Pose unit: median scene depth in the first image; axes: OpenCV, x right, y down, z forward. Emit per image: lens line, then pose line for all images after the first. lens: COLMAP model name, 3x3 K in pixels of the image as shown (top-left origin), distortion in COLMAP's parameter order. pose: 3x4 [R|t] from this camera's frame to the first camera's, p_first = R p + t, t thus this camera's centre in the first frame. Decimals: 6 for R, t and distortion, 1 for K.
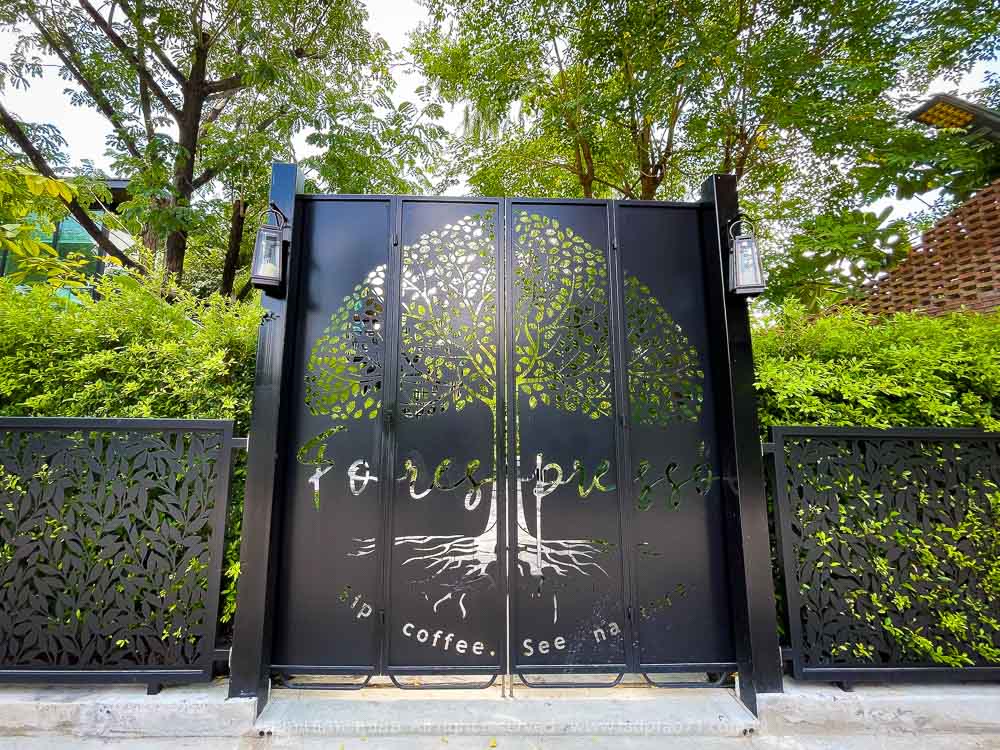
lens RADIAL K [[401.2, 0, 500.0], [0, 401.2, 375.0], [0, 0, 1]] dist [0.000225, -0.000041]
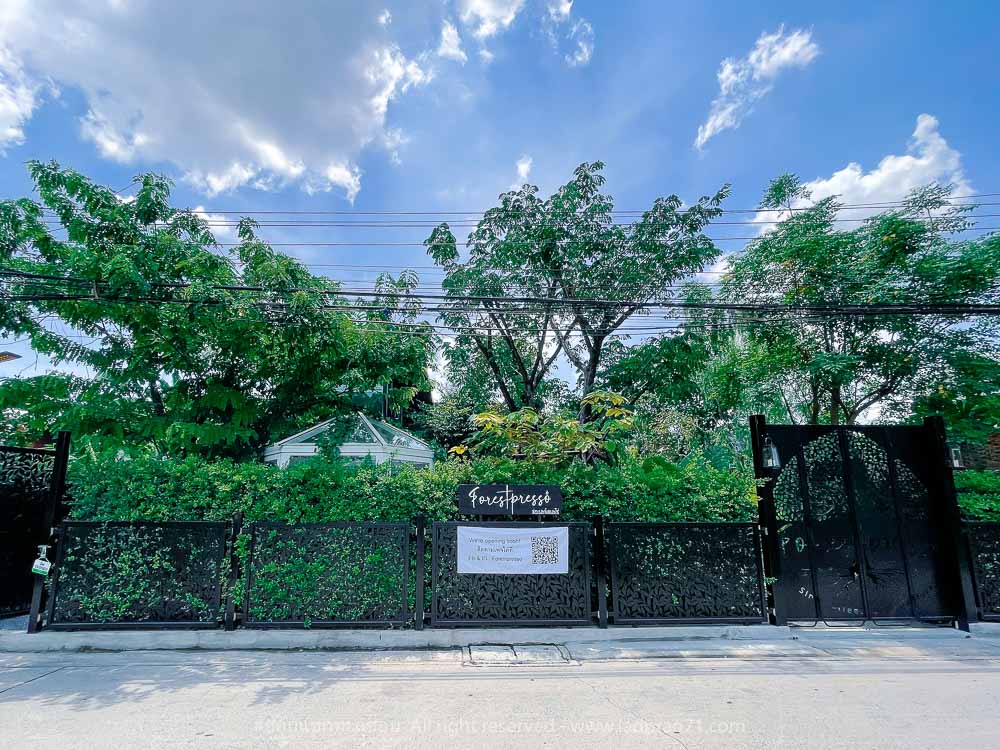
lens RADIAL K [[401.2, 0, 500.0], [0, 401.2, 375.0], [0, 0, 1]] dist [0.000225, -0.000041]
pose [[0.999683, -0.022383, -0.011510, -2.233087], [0.022892, 0.998670, 0.046201, -0.996035], [0.010461, -0.046449, 0.998866, -1.540407]]
